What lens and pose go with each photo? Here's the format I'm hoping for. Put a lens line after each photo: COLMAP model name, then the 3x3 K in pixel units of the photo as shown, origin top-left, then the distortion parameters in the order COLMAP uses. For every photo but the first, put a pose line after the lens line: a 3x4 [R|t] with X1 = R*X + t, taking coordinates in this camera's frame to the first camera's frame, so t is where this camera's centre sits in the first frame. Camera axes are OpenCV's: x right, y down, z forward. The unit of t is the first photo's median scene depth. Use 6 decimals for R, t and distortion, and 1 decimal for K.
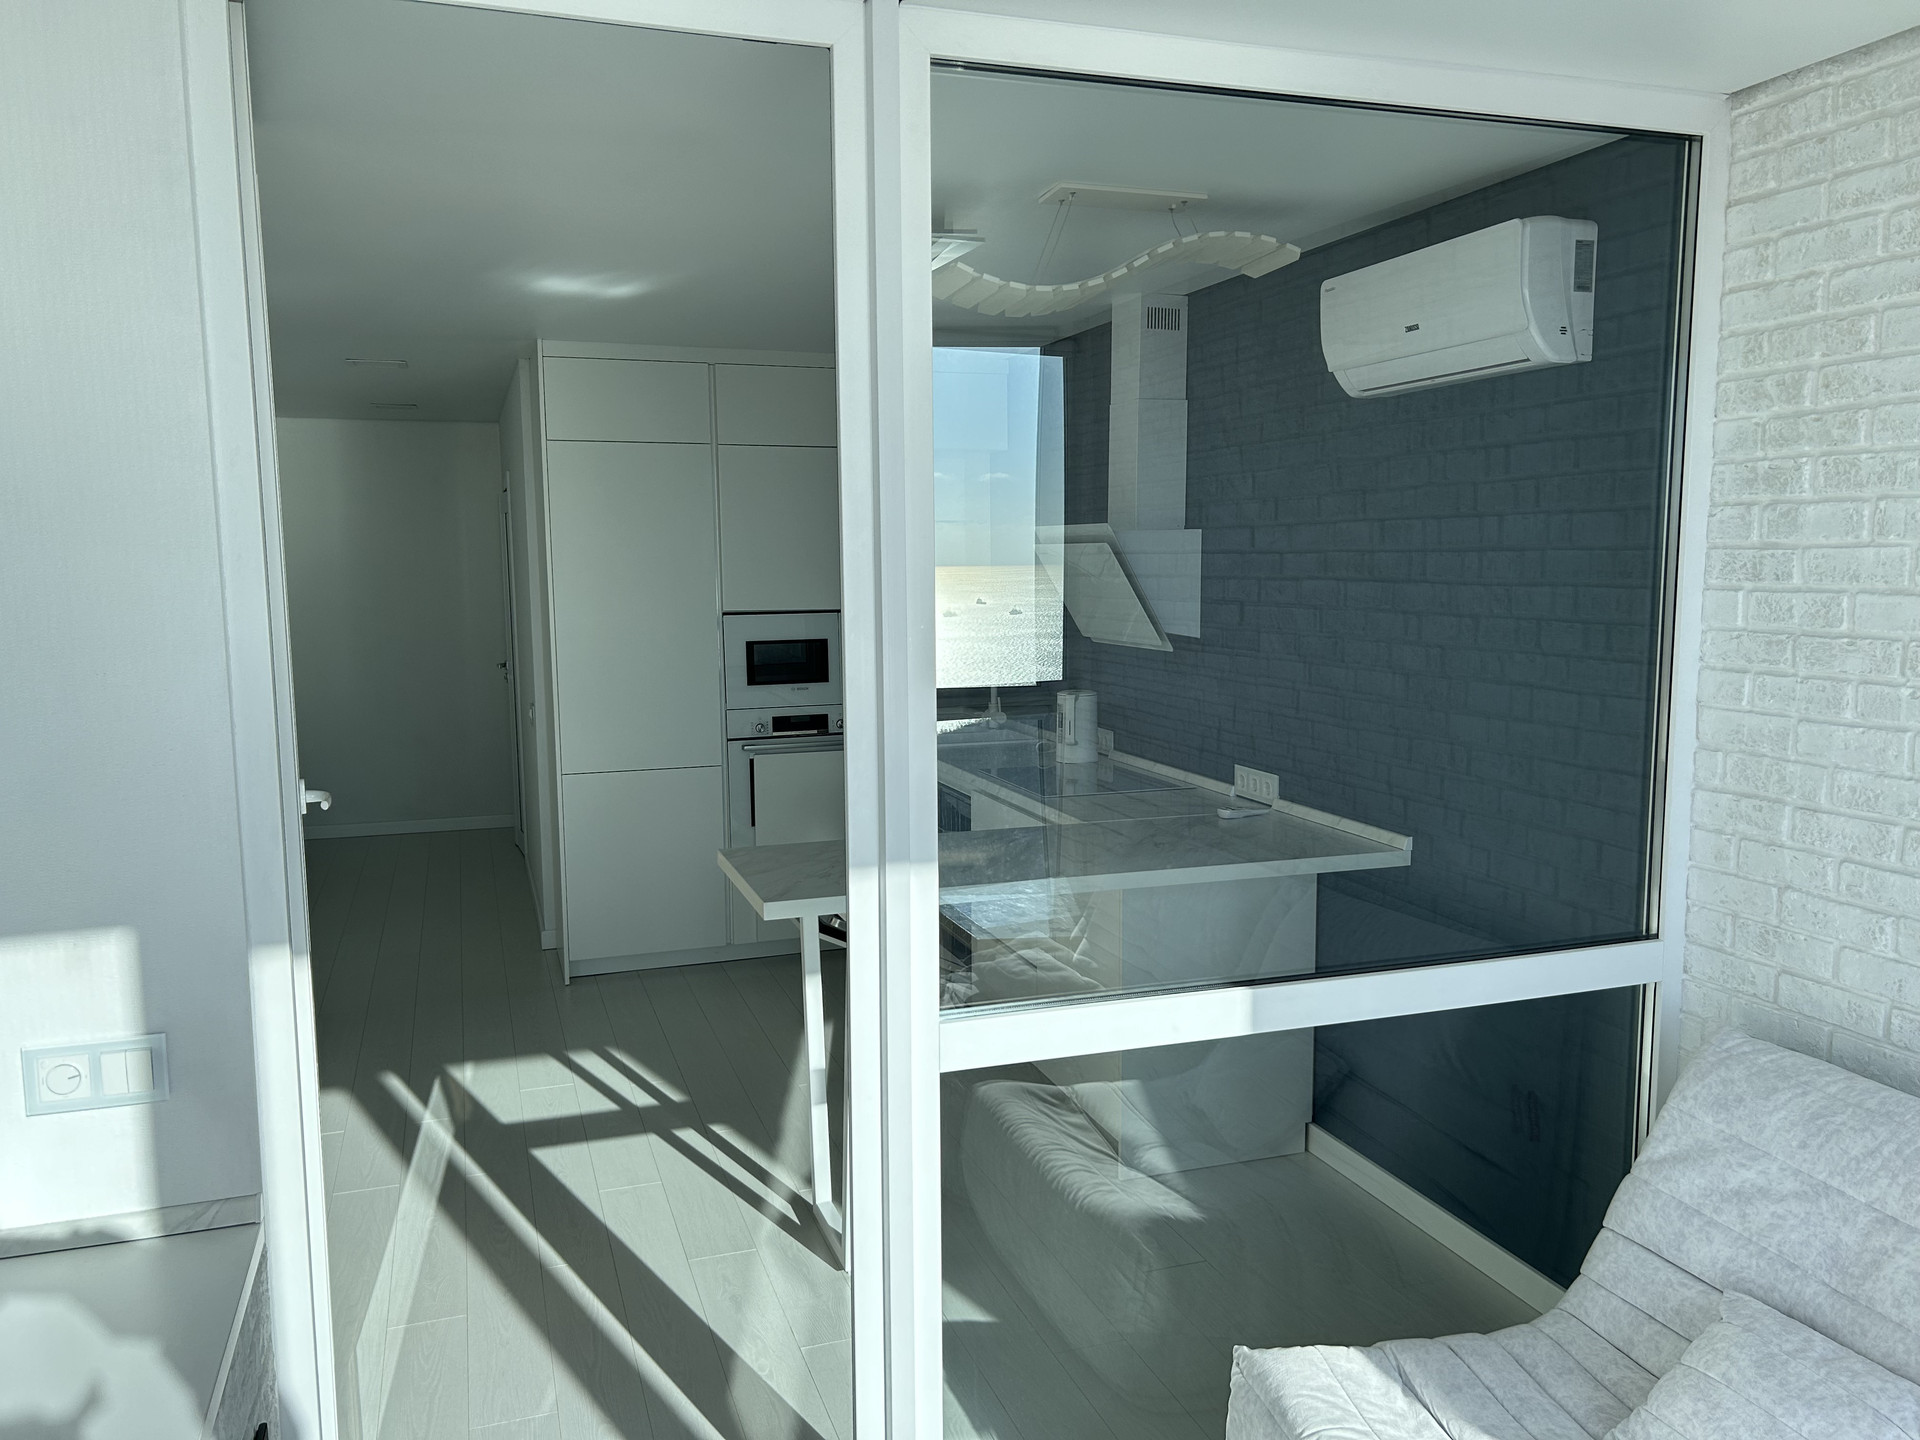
lens RADIAL K [[1442.2, 0, 960.0], [0, 1442.2, 720.0], [0, 0, 1]] dist [0.011246, 0.001019]
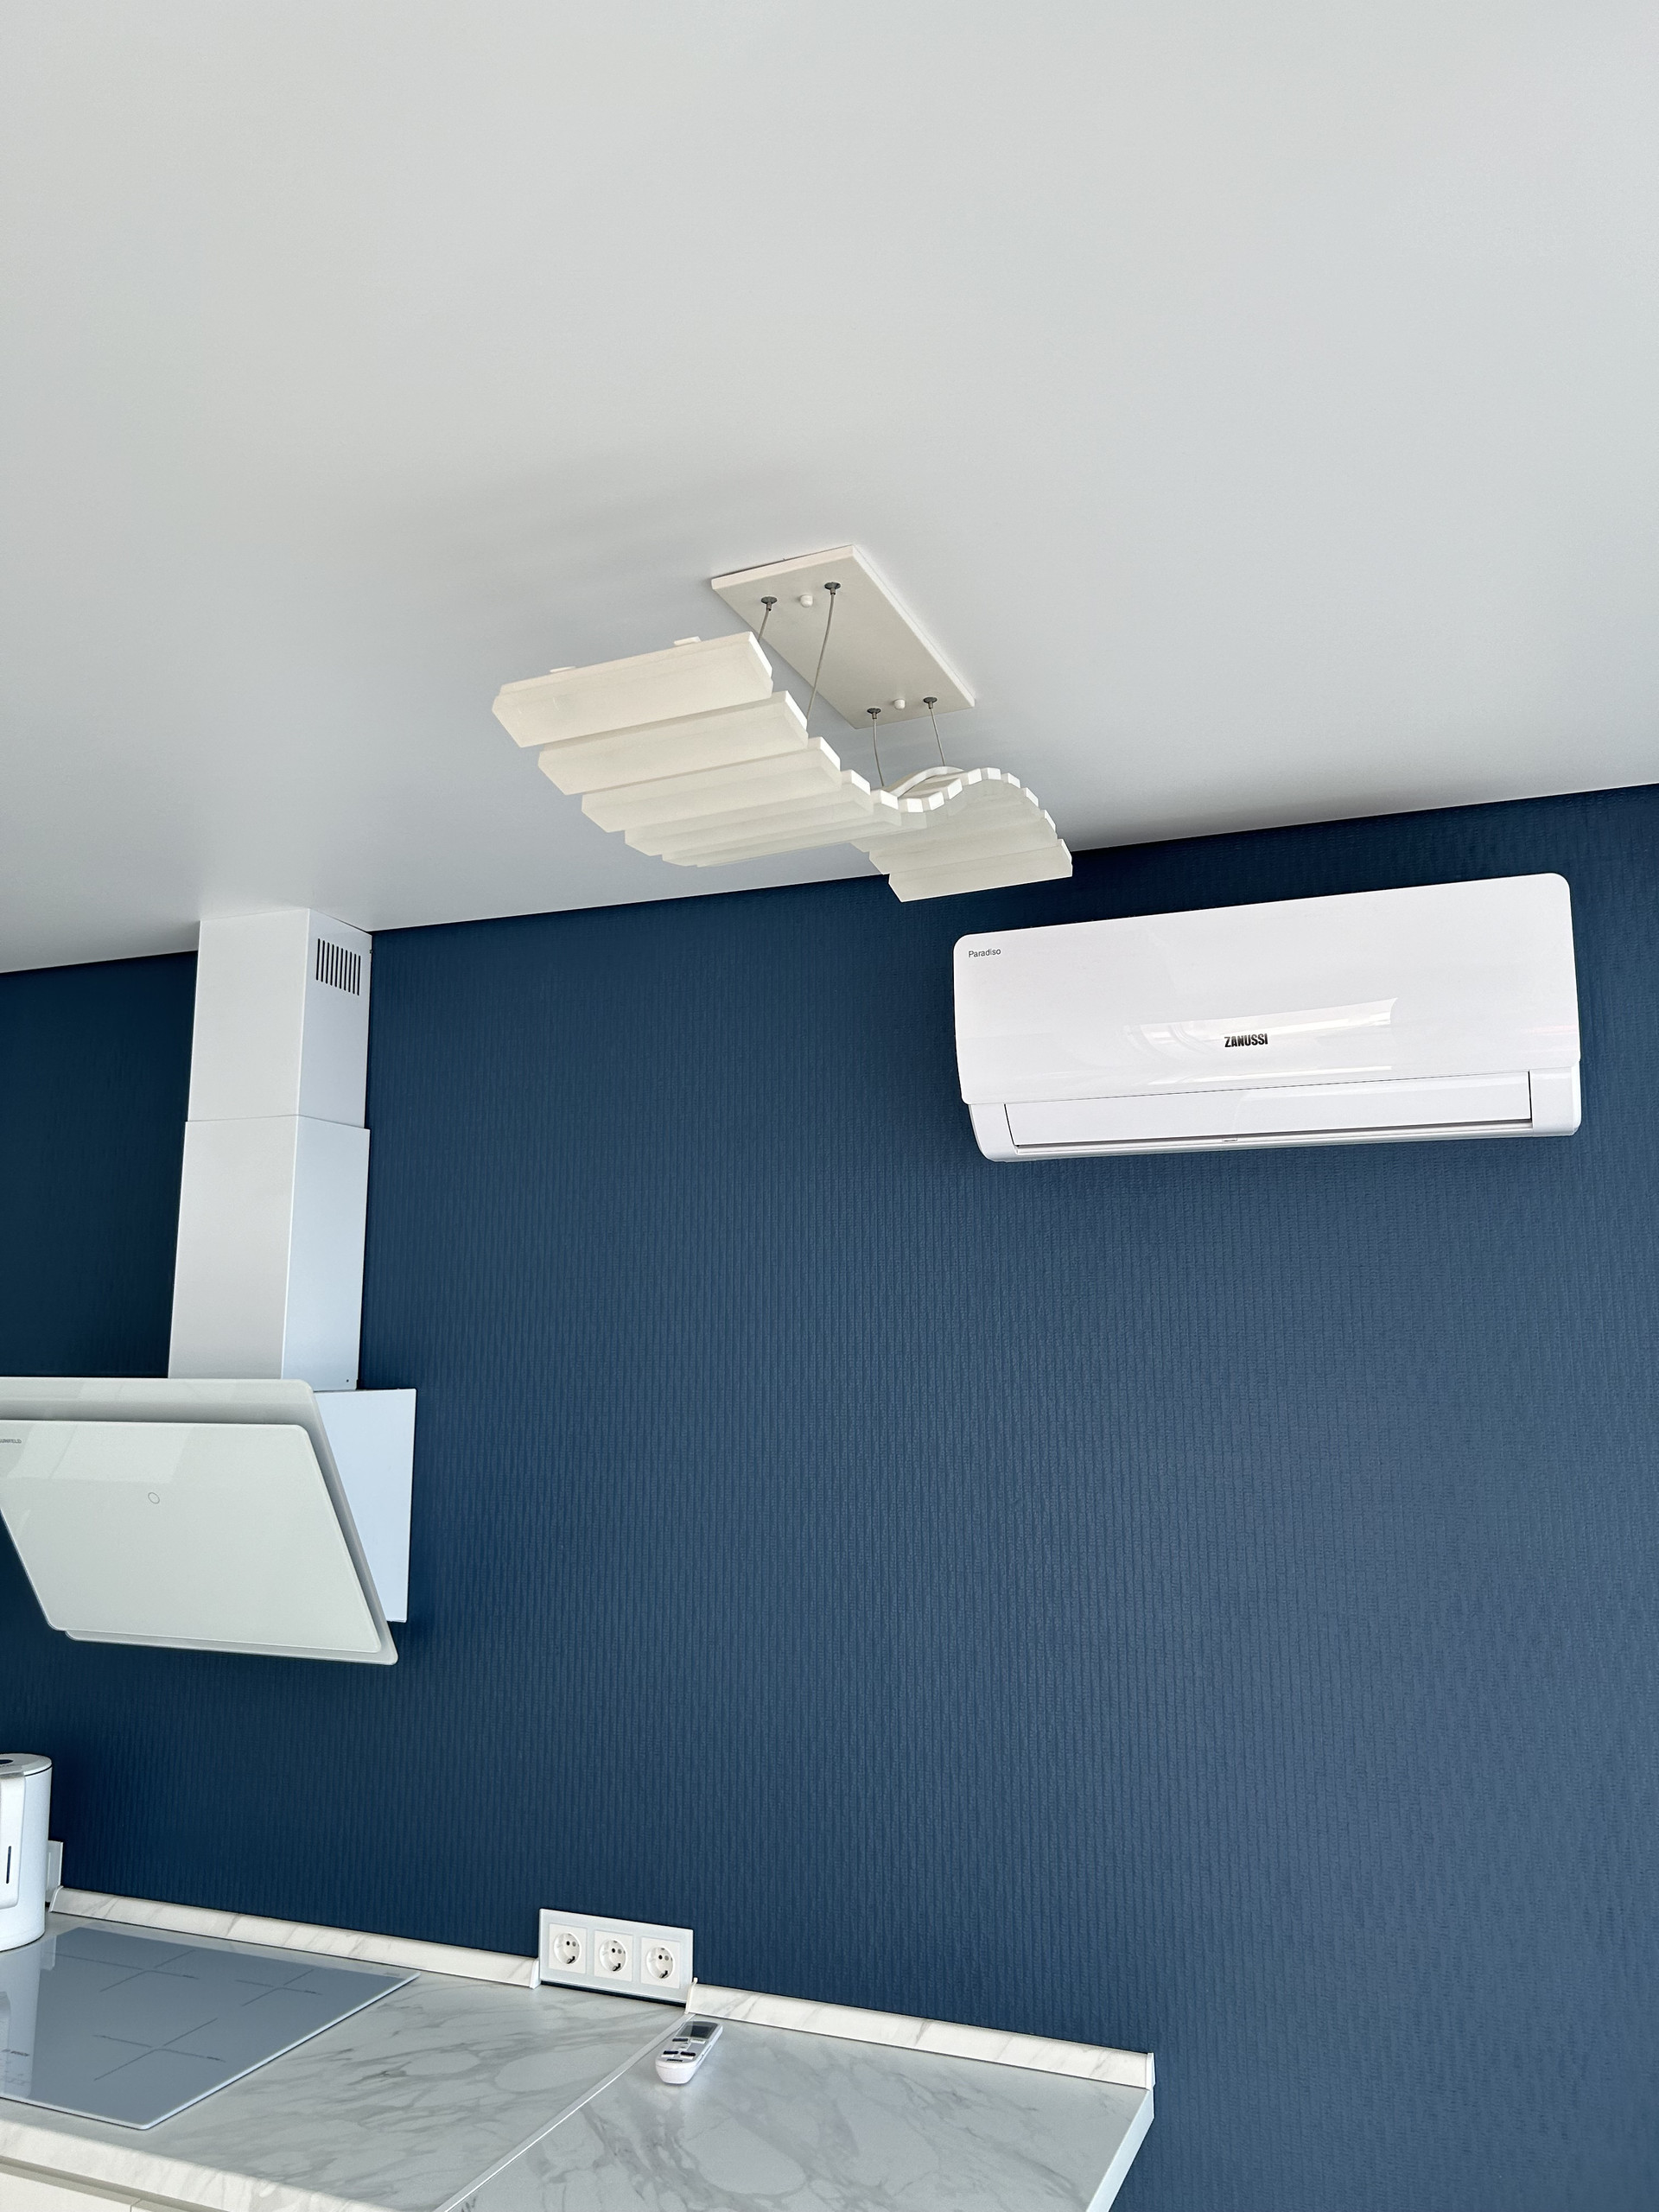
lens RADIAL K [[1618.0, 0, 829.5], [0, 1618.0, 1106.0], [0, 0, 1]] dist [0.004295, -0.003366]
pose [[0.648853, 0.126973, 0.750245, -0.170986], [0.082505, 0.968426, -0.235254, -0.089010], [-0.756428, 0.214544, 0.617890, 0.556765]]
